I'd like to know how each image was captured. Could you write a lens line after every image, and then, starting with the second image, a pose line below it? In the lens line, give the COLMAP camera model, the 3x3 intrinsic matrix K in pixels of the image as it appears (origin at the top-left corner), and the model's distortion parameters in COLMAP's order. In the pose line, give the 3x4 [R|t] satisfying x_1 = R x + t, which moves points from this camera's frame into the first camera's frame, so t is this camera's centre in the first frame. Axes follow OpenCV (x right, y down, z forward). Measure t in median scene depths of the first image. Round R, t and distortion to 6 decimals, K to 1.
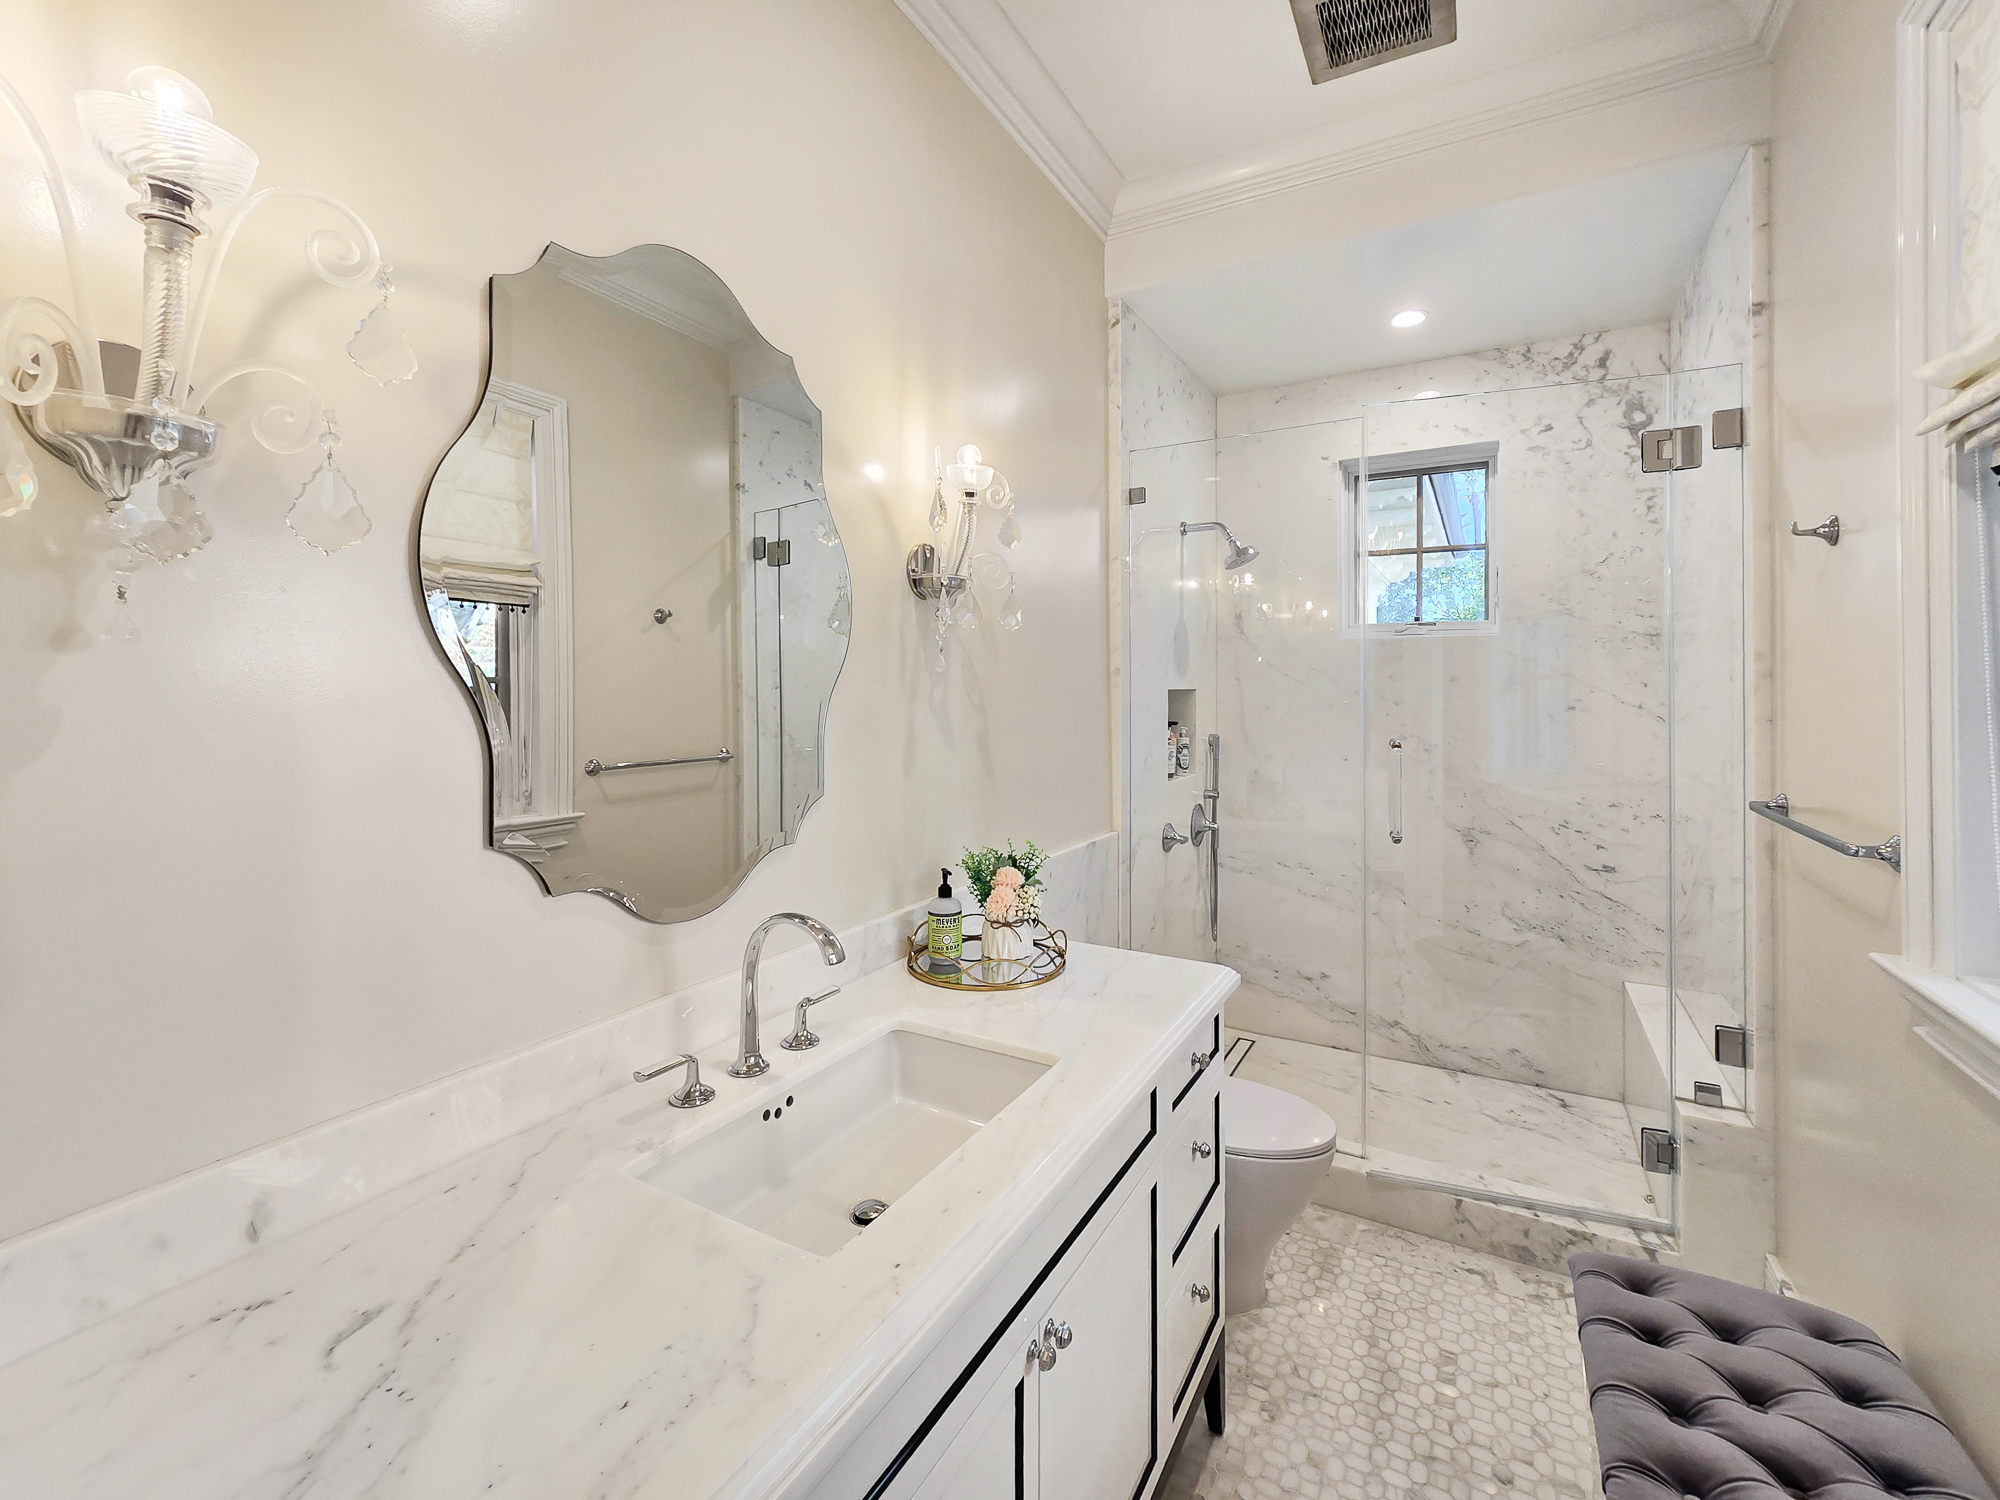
lens RADIAL K [[850.3, 0, 1029.2], [0, 850.3, 690.5], [0, 0, 1]] dist [-0.002439, -0.000124]
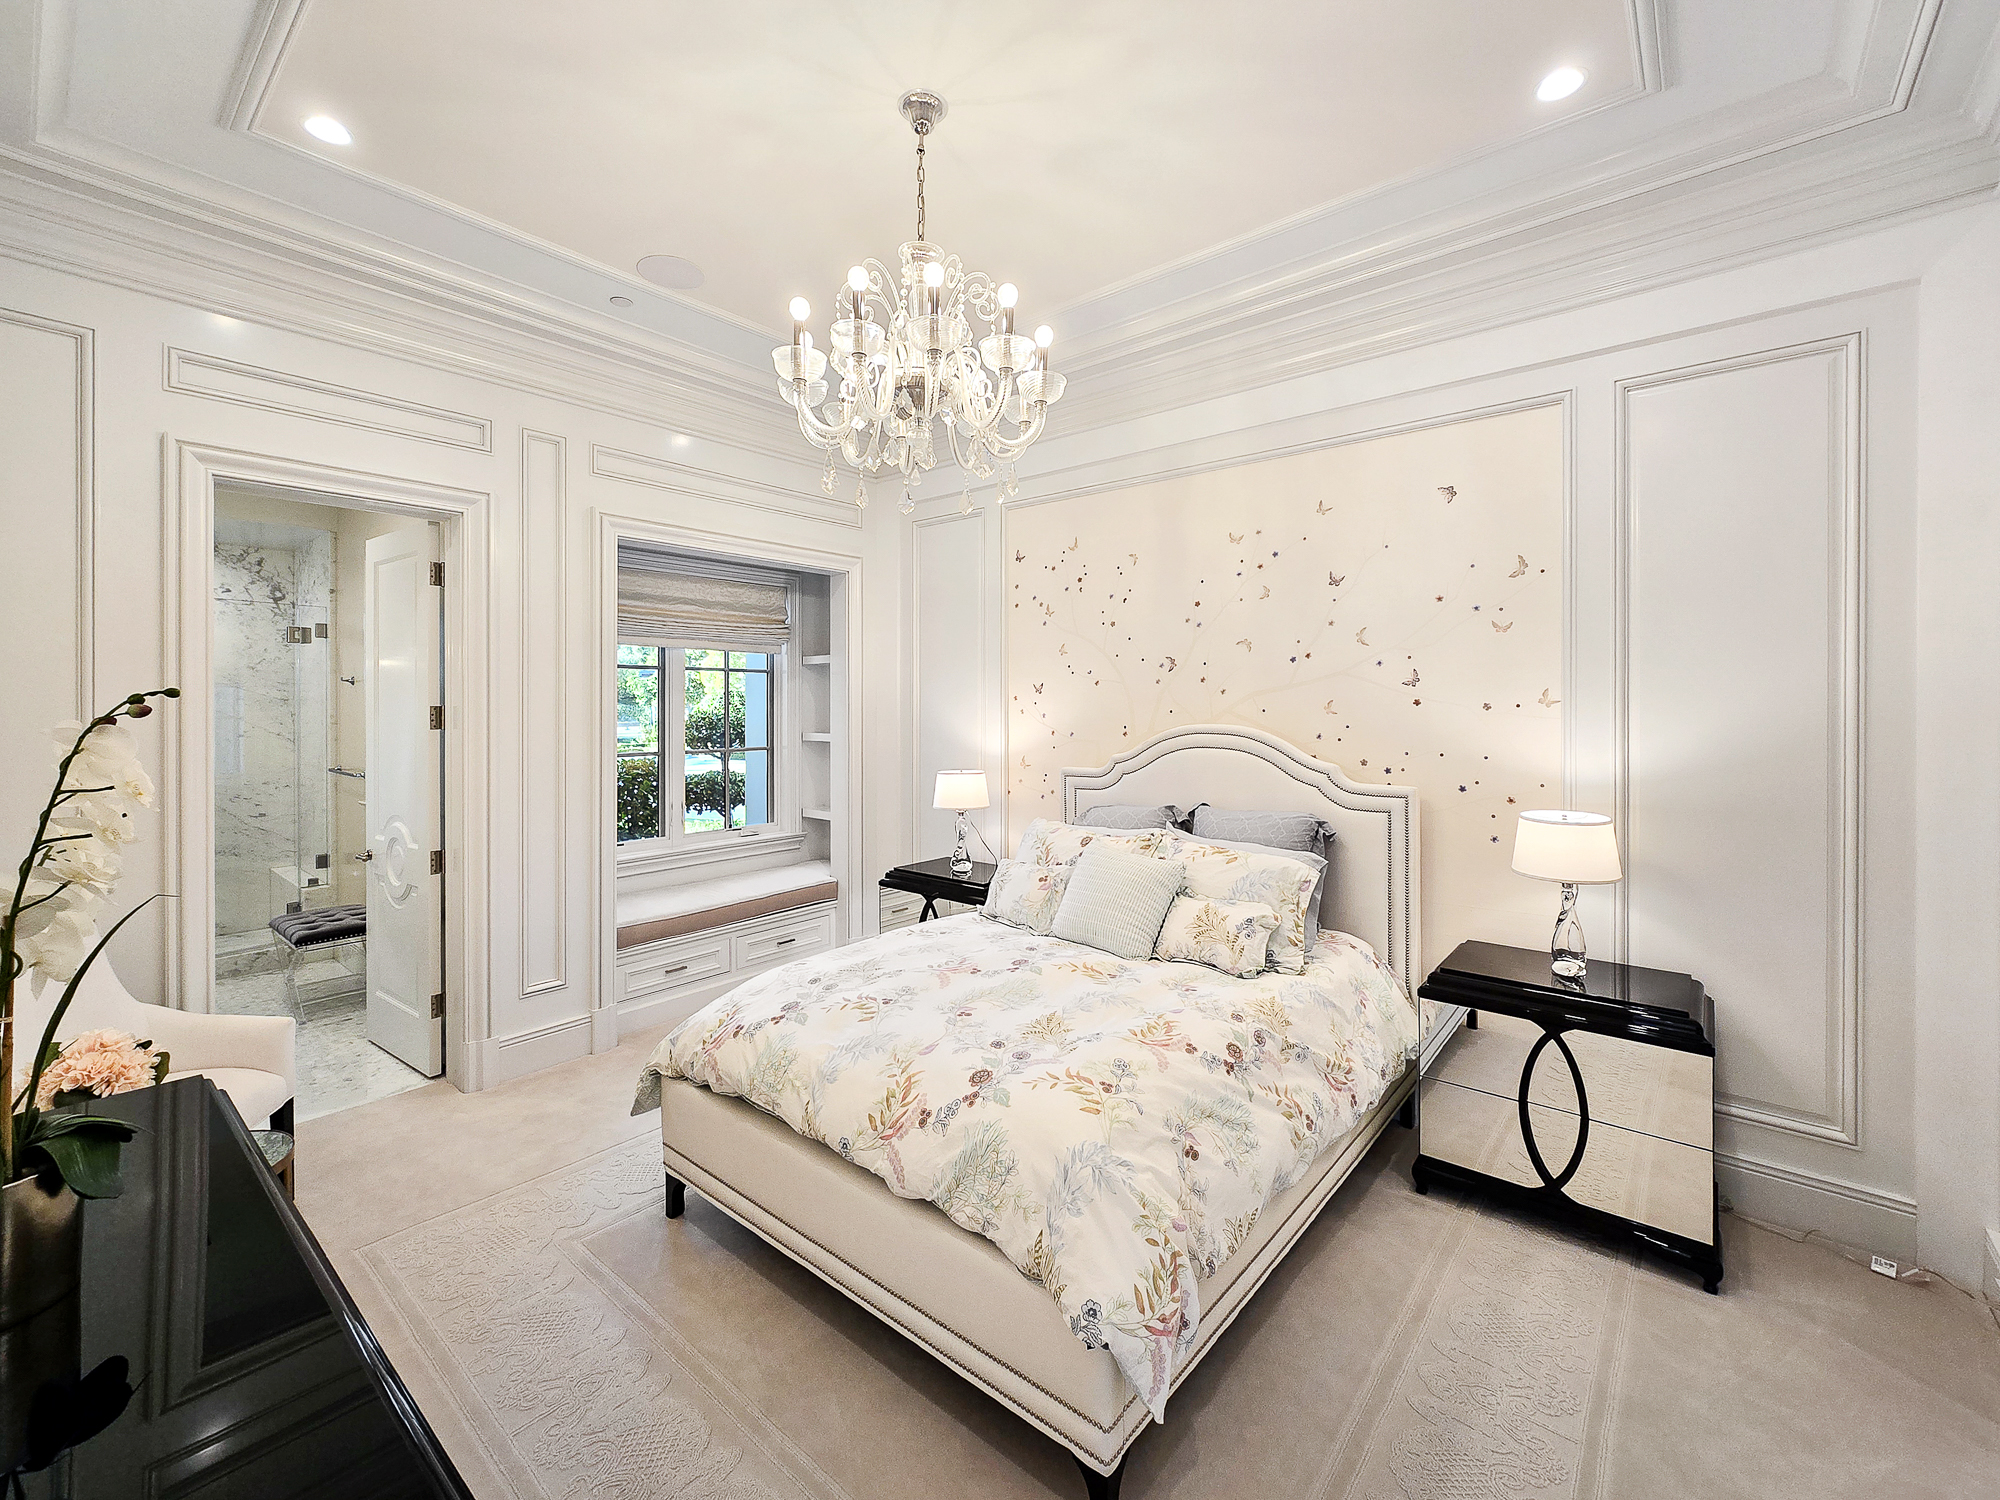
lens RADIAL K [[850.3, 0, 992.6], [0, 850.3, 707.3], [0, 0, 1]] dist [-0.002439, -0.000124]
pose [[0.208080, 0.002044, 0.978110, -1.061157], [0.001100, 0.999997, -0.002324, -0.045235], [-0.978111, 0.001560, 0.208077, -1.275694]]
